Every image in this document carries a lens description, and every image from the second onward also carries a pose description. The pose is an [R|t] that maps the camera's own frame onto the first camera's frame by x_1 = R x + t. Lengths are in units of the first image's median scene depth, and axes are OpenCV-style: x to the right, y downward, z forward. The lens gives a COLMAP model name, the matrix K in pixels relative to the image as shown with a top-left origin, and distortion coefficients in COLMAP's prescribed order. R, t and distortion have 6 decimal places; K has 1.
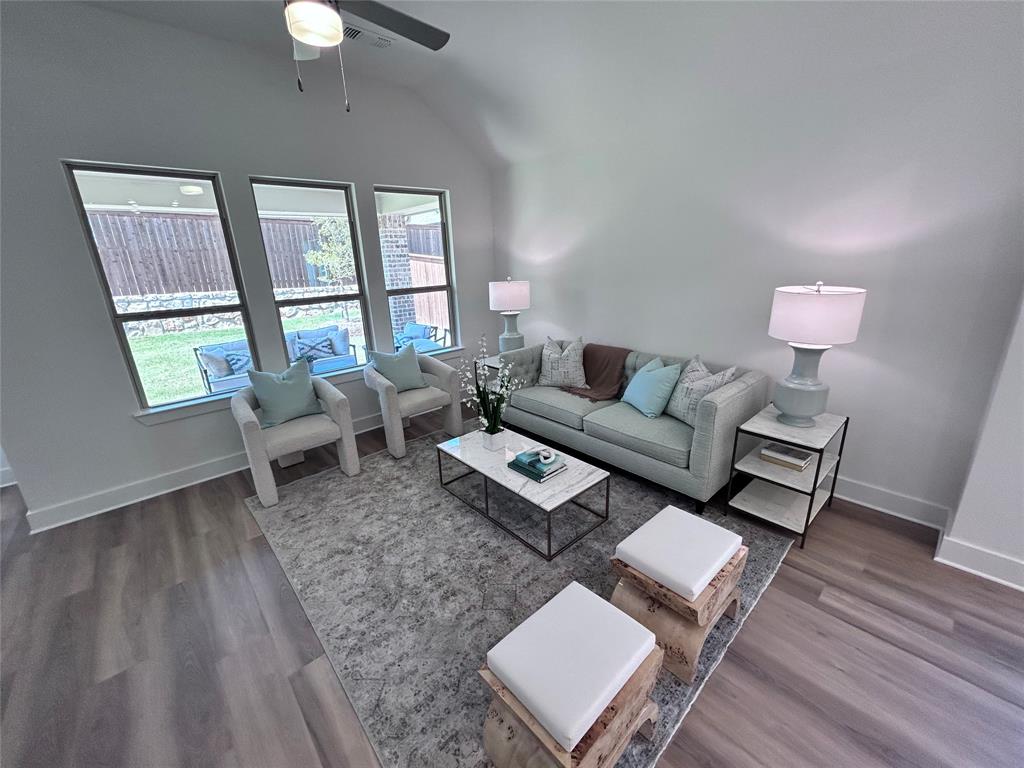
lens RADIAL K [[409.4, 0, 512.0], [0, 409.4, 384.0], [0, 0, 1]] dist [0.000916, -0.000002]
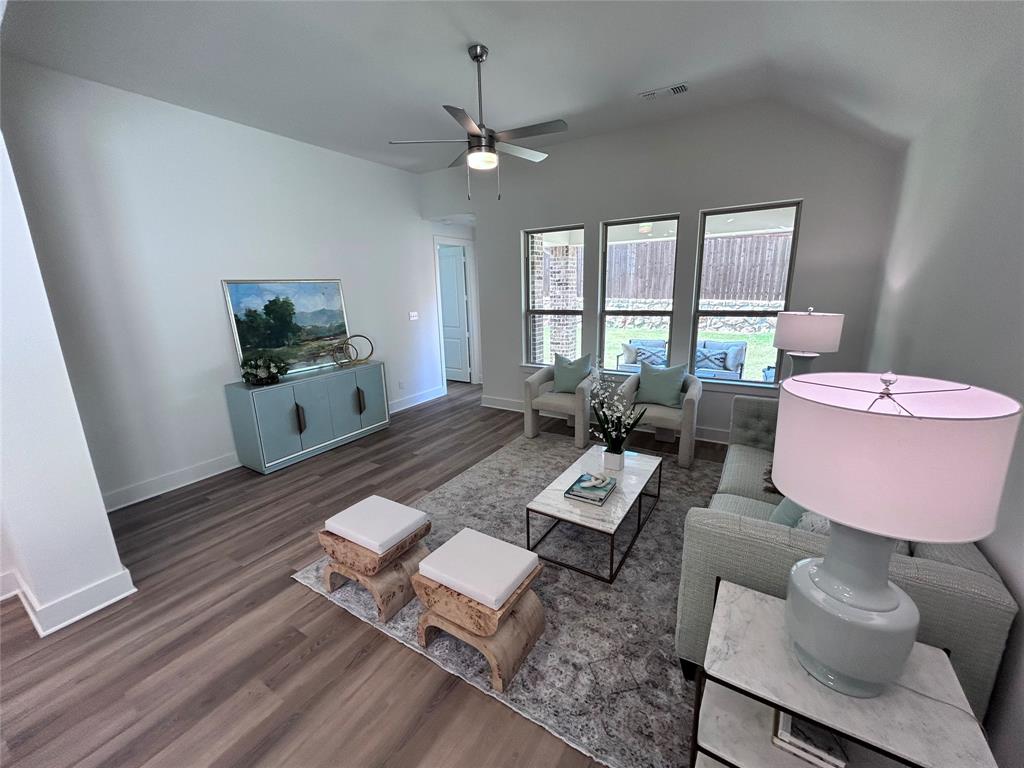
lens RADIAL K [[409.4, 0, 512.0], [0, 409.4, 384.0], [0, 0, 1]] dist [0.000916, -0.000002]
pose [[0.275802, 0.254135, -0.927011, 0.514250], [-0.268366, 0.946424, 0.179613, -0.104487], [0.922991, 0.199240, 0.329227, 0.248041]]
